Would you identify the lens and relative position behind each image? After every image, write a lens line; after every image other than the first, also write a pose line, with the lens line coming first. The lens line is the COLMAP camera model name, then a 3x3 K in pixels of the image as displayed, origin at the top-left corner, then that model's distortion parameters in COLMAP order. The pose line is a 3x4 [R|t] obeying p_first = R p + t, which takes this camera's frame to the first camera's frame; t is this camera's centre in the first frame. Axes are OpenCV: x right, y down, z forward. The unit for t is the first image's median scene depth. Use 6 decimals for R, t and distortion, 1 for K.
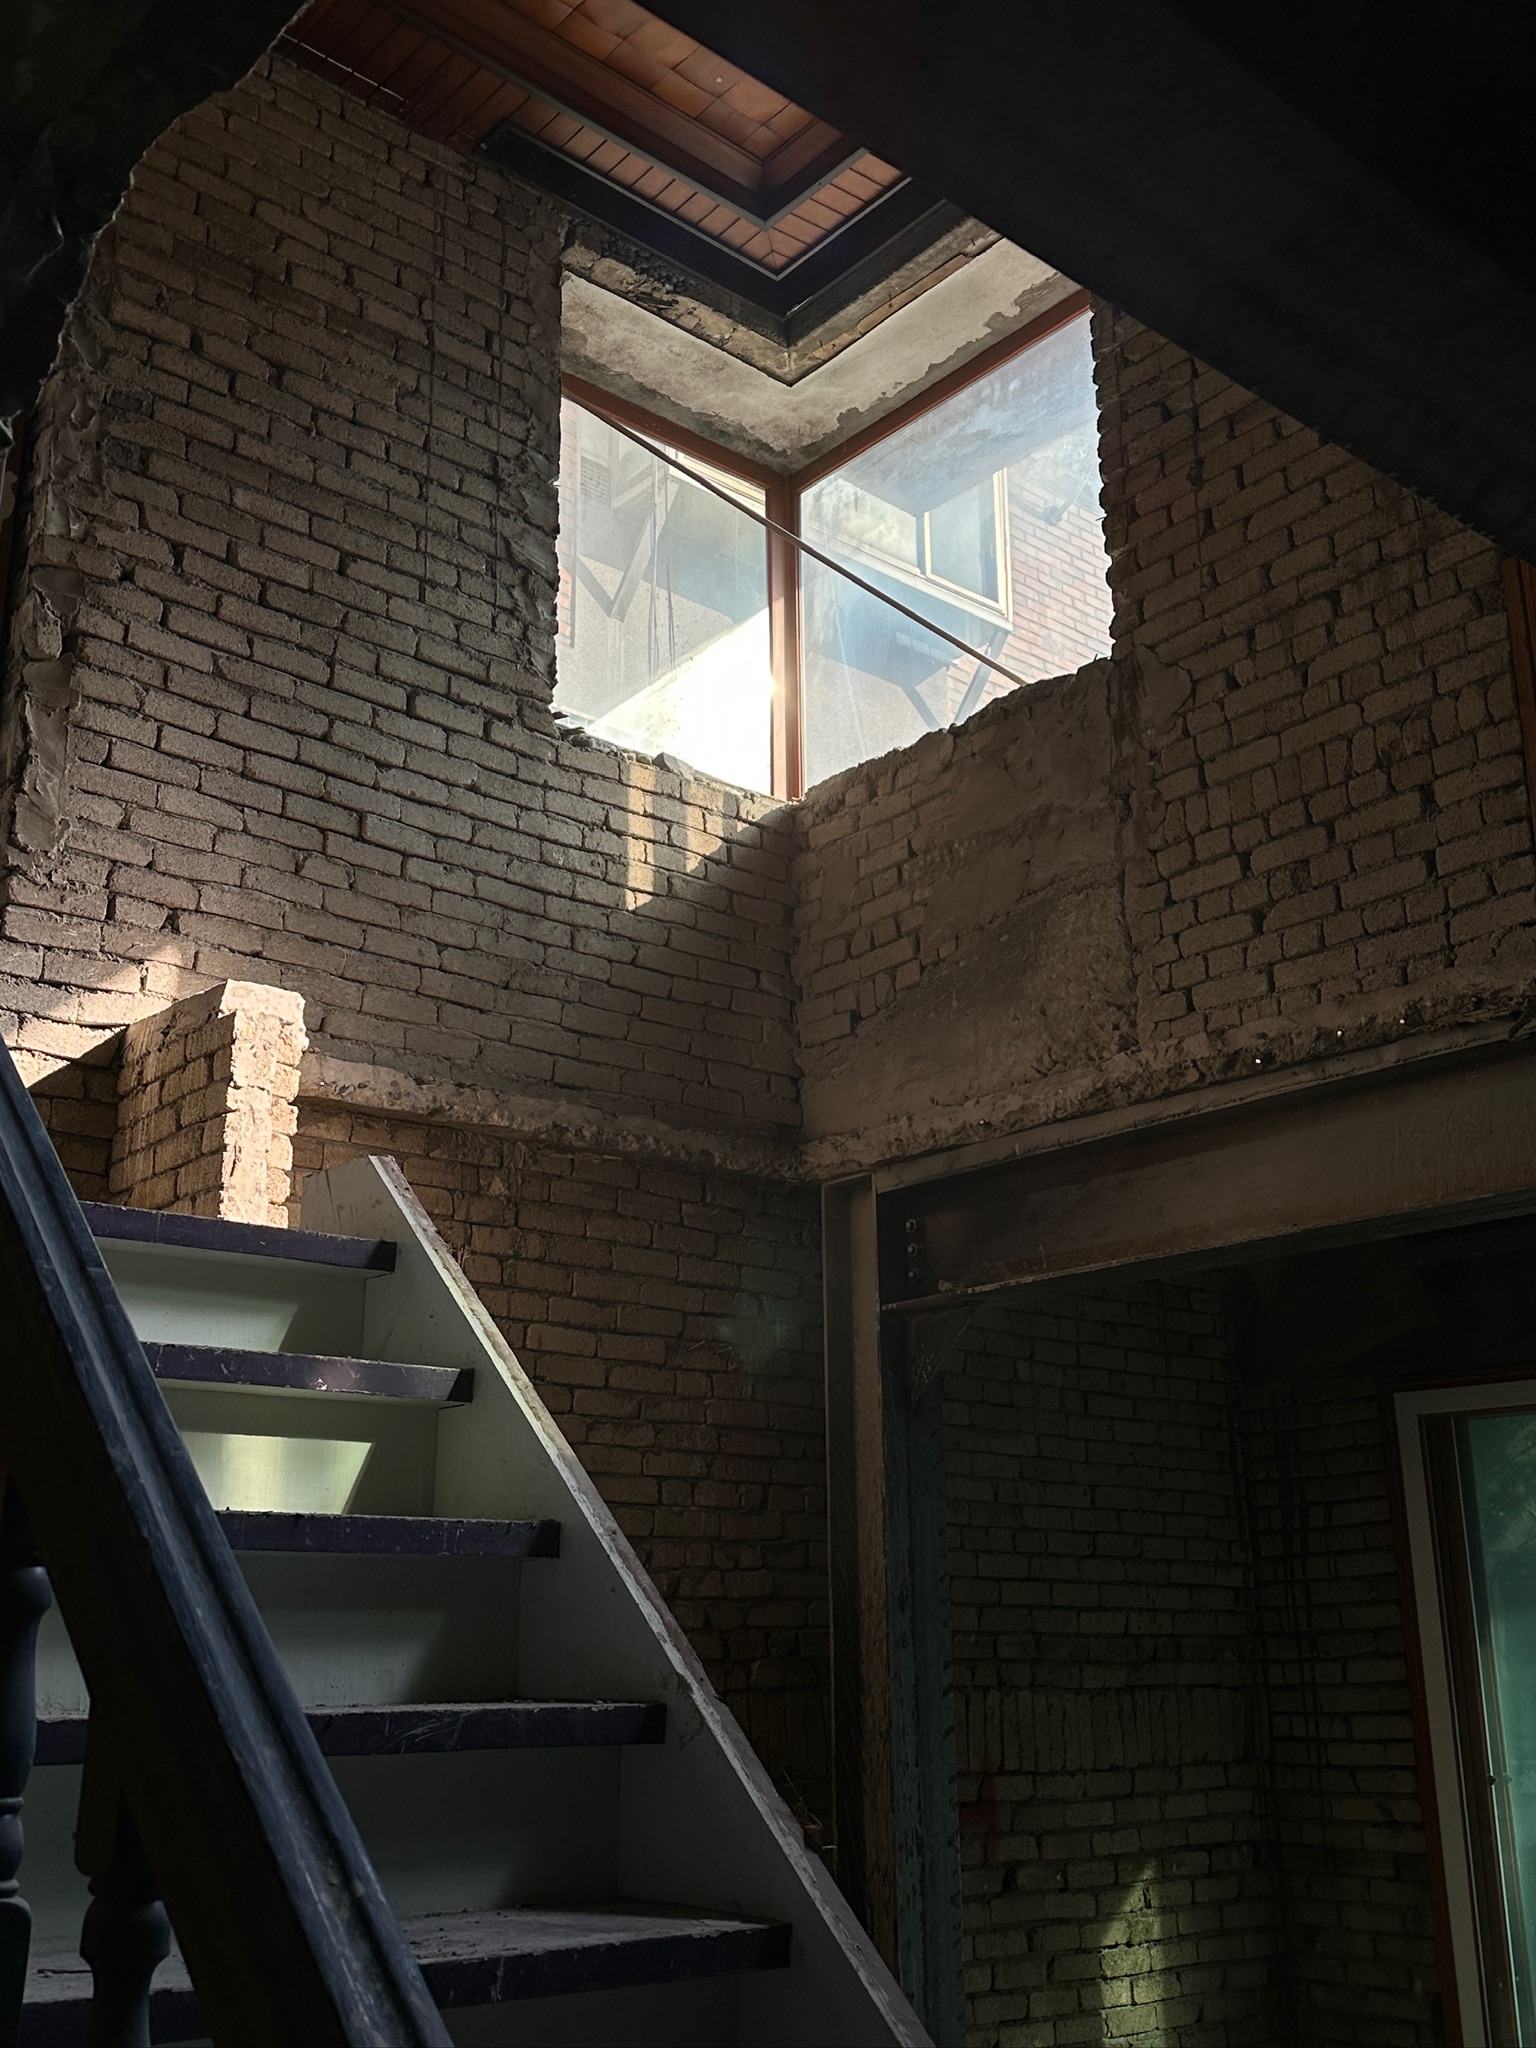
lens RADIAL K [[2065.8, 0, 754.6], [0, 2065.8, 1024.4], [0, 0, 1]] dist [0.108701, 0.000000]
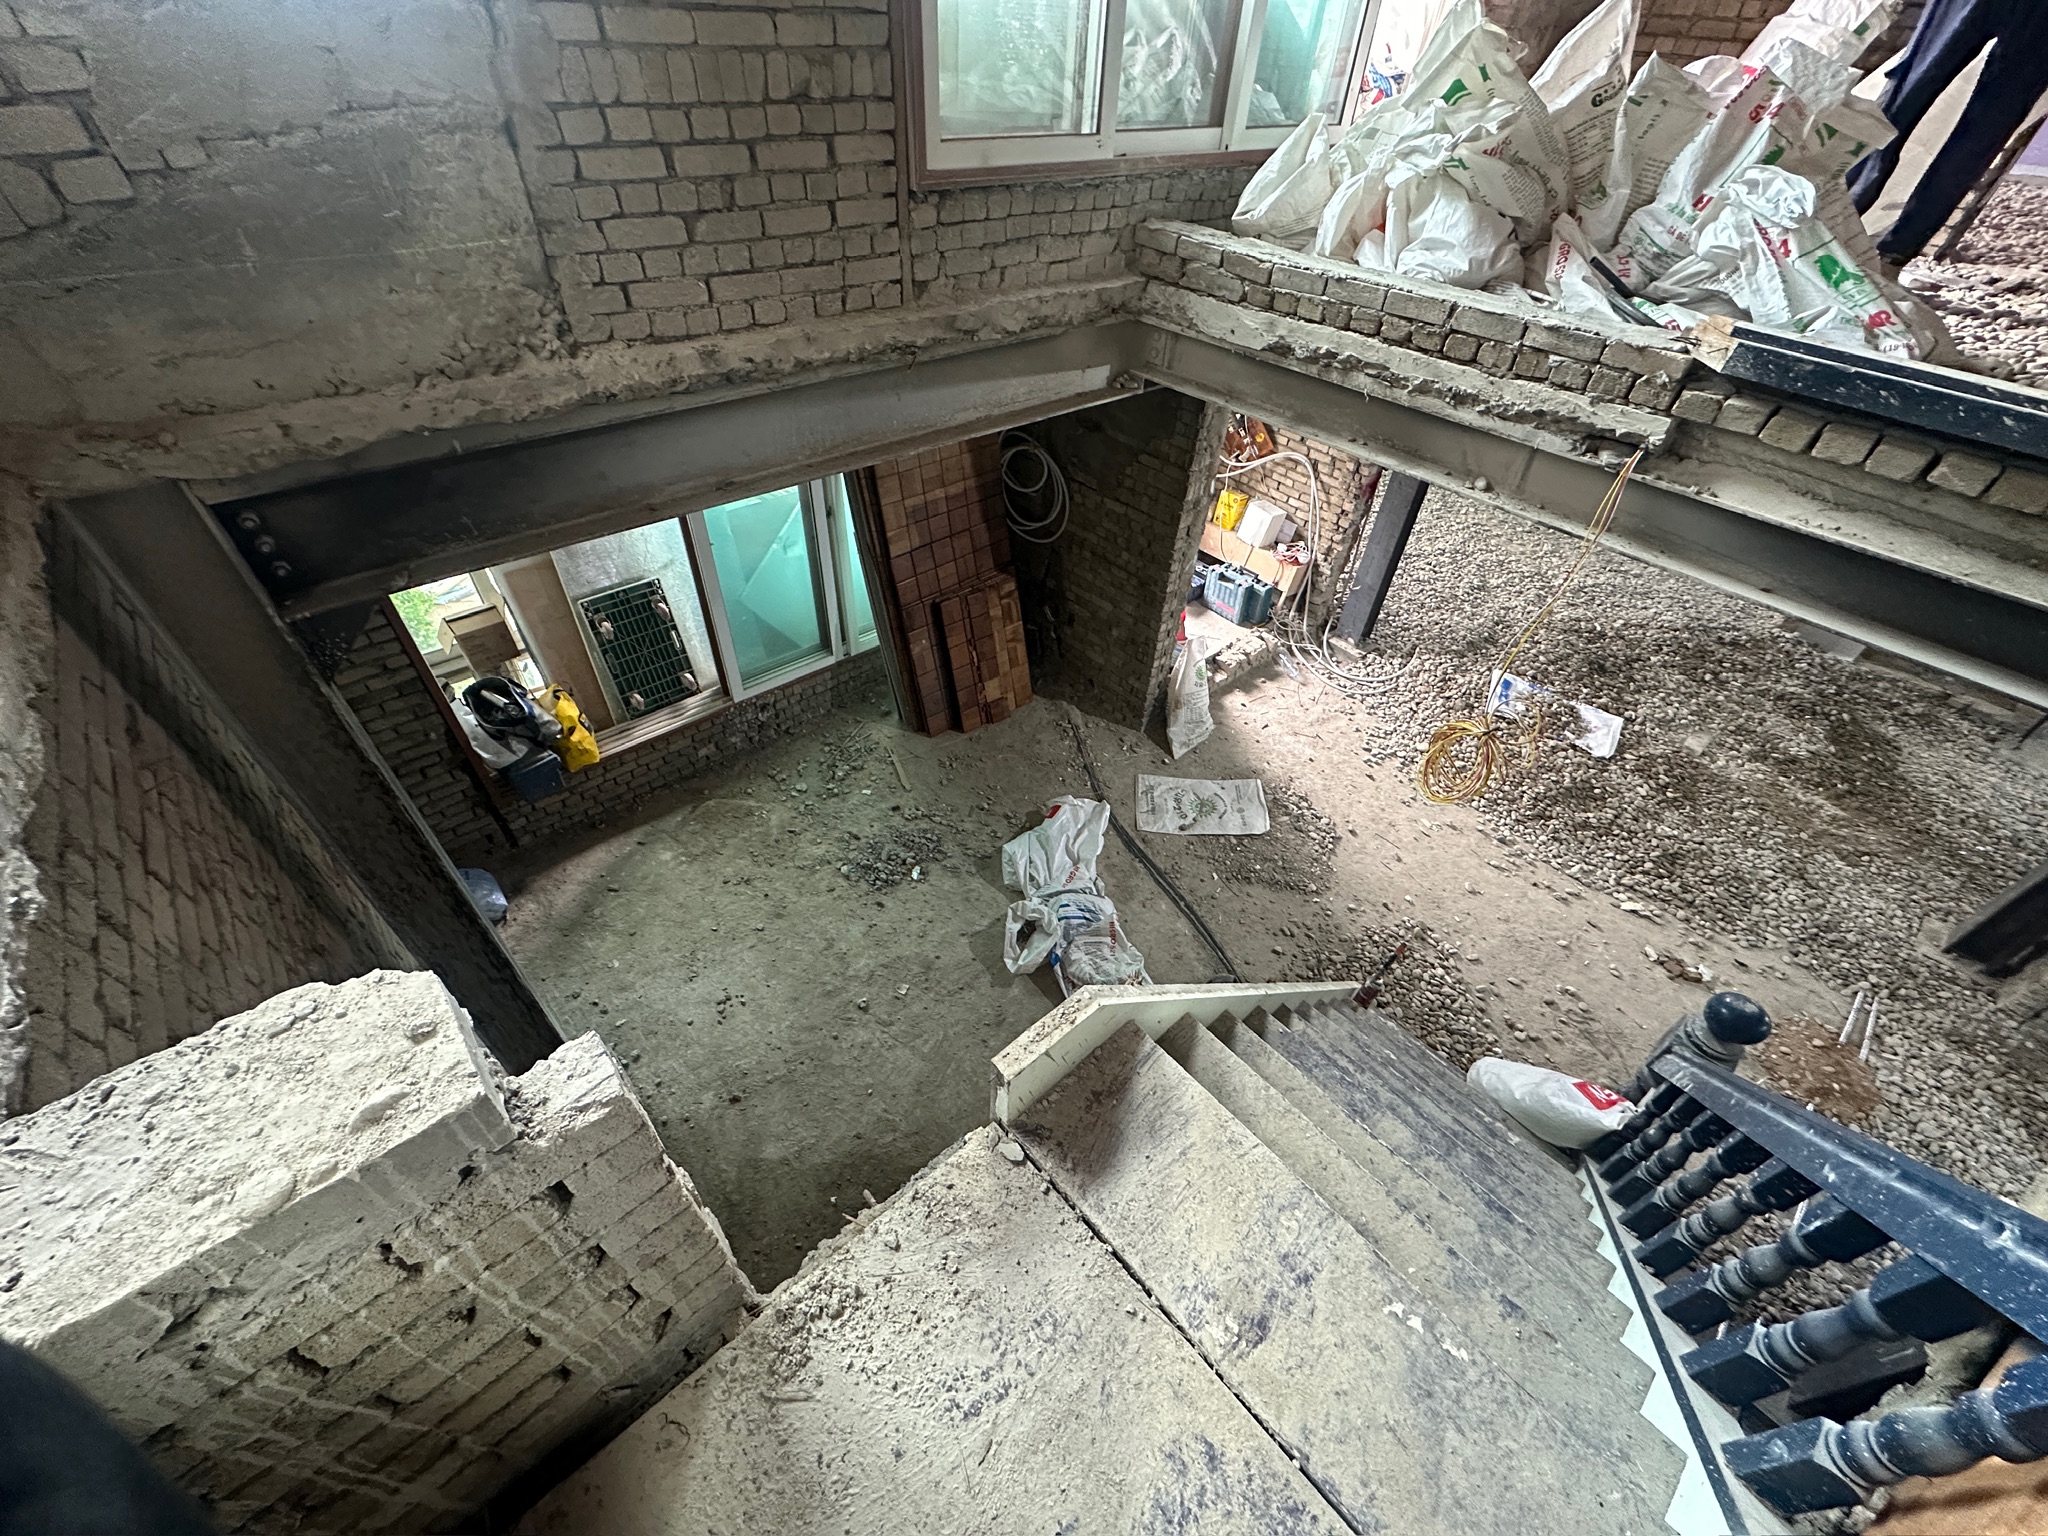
lens RADIAL K [[825.4, 0, 1032.1], [0, 825.4, 761.2], [0, 0, 1]] dist [0.011759, 0.001156]
pose [[-0.000891, -0.668230, 0.743954, -0.275173], [-0.347228, 0.697872, 0.626424, -0.181366], [-0.937780, -0.257763, -0.232650, 0.774950]]
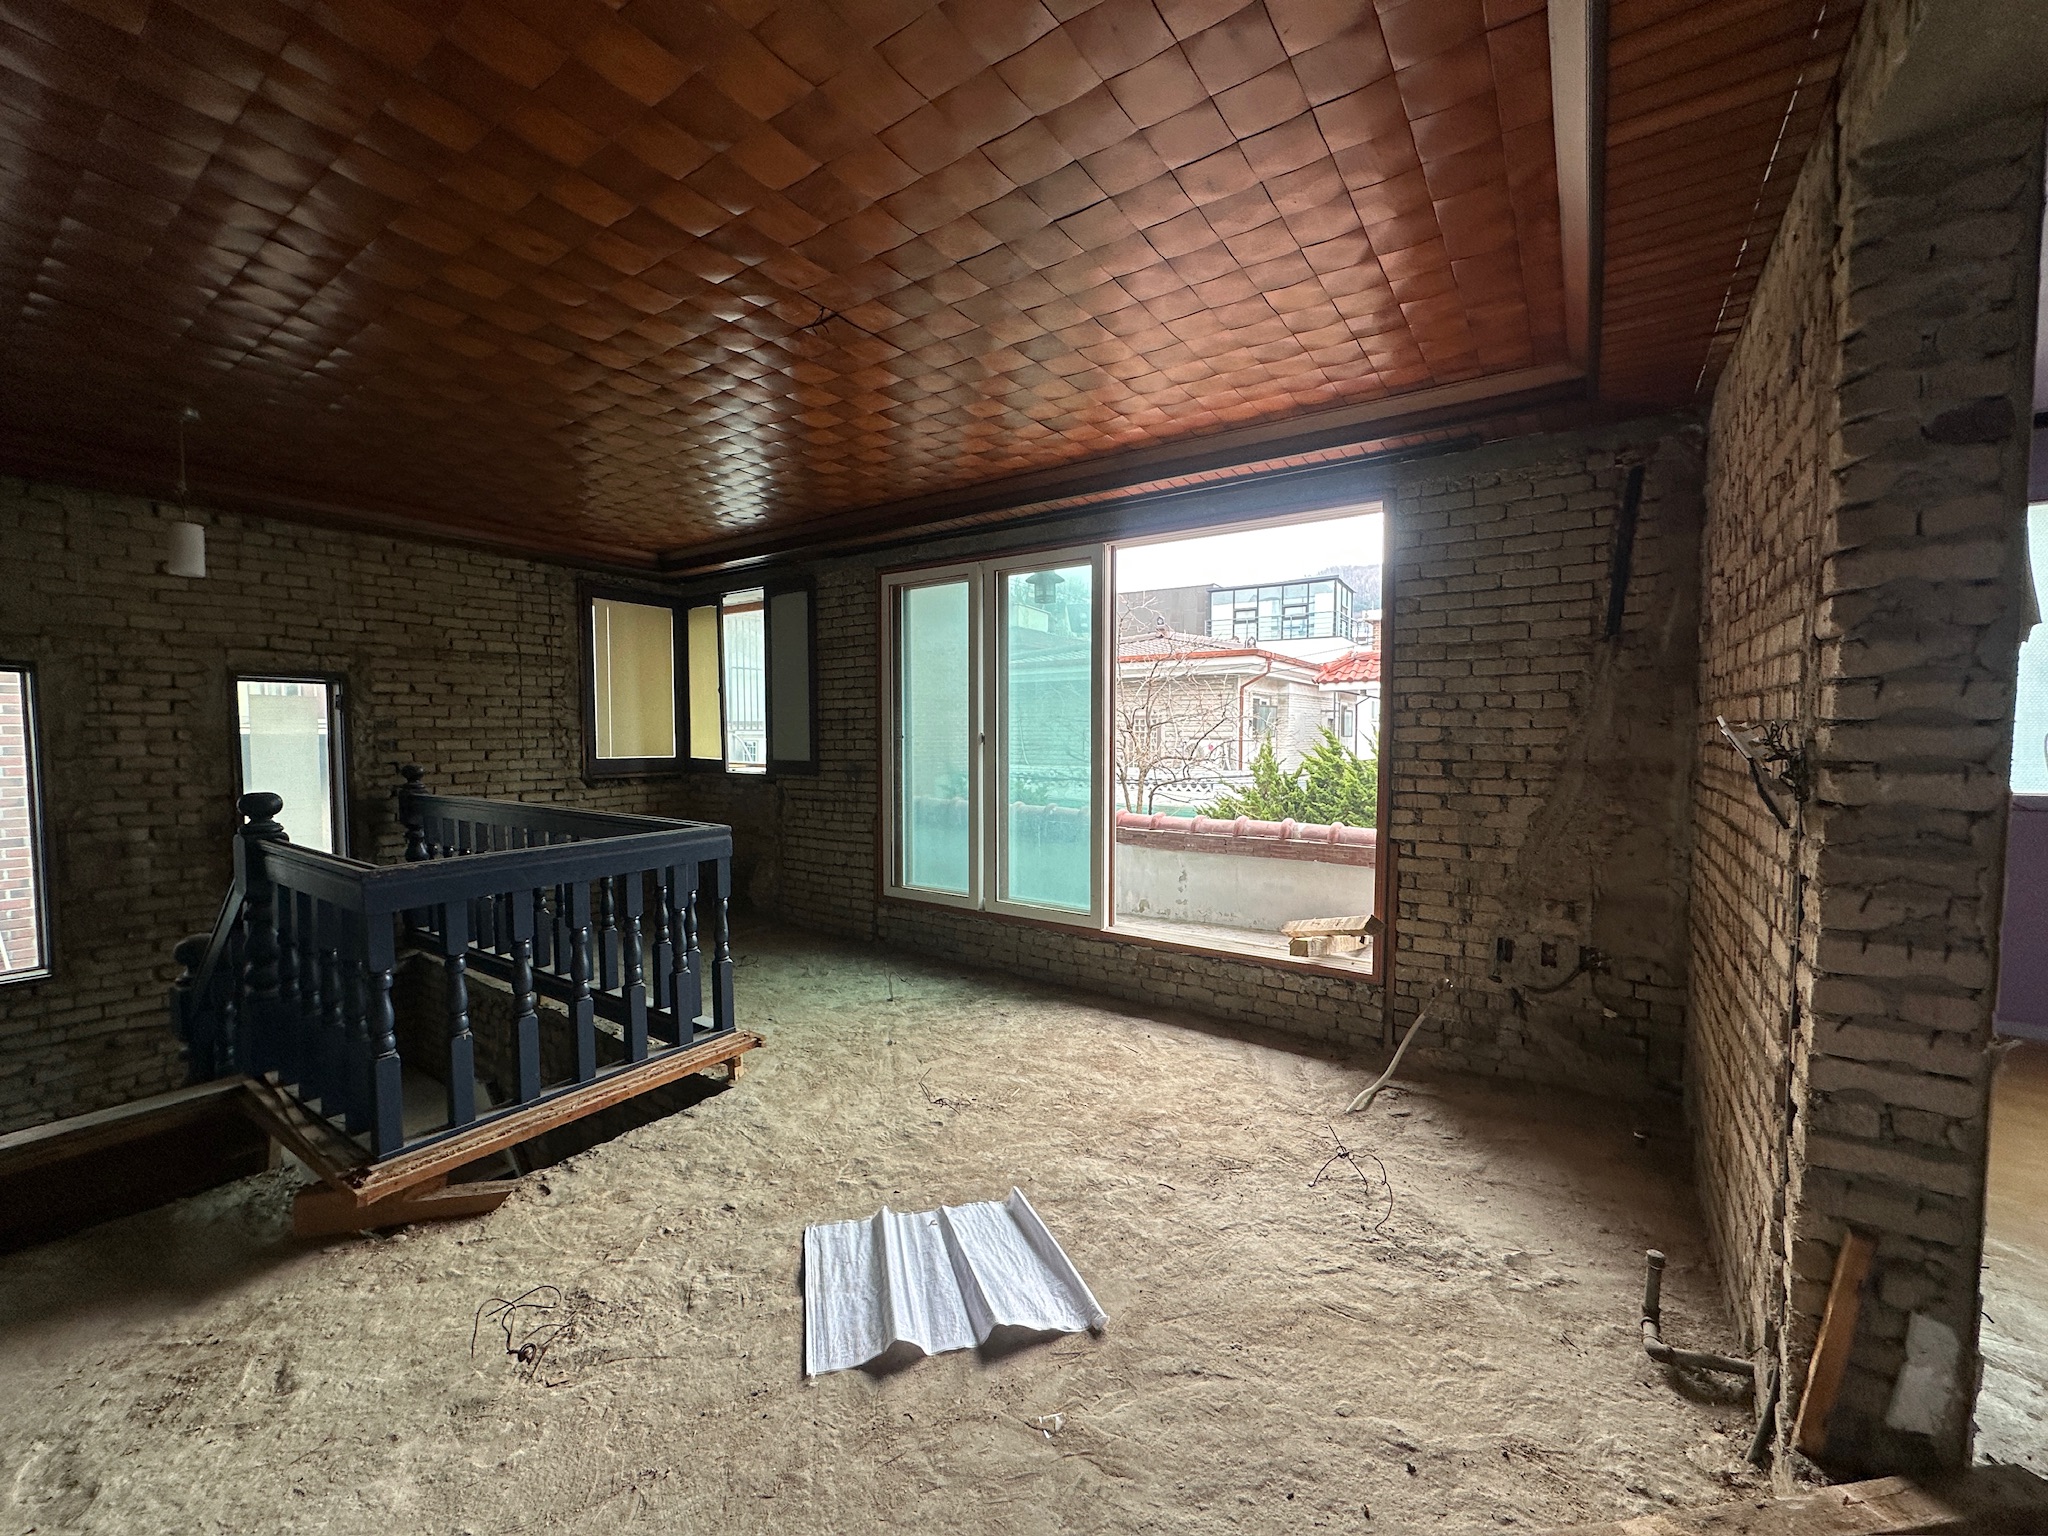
lens RADIAL K [[825.4, 0, 1011.4], [0, 825.4, 772.9], [0, 0, 1]] dist [0.011759, 0.001156]
pose [[0.972528, -0.006199, 0.232702, 0.225627], [-0.074703, 0.938463, 0.337205, -0.628326], [-0.220472, -0.345325, 0.912219, -0.166063]]
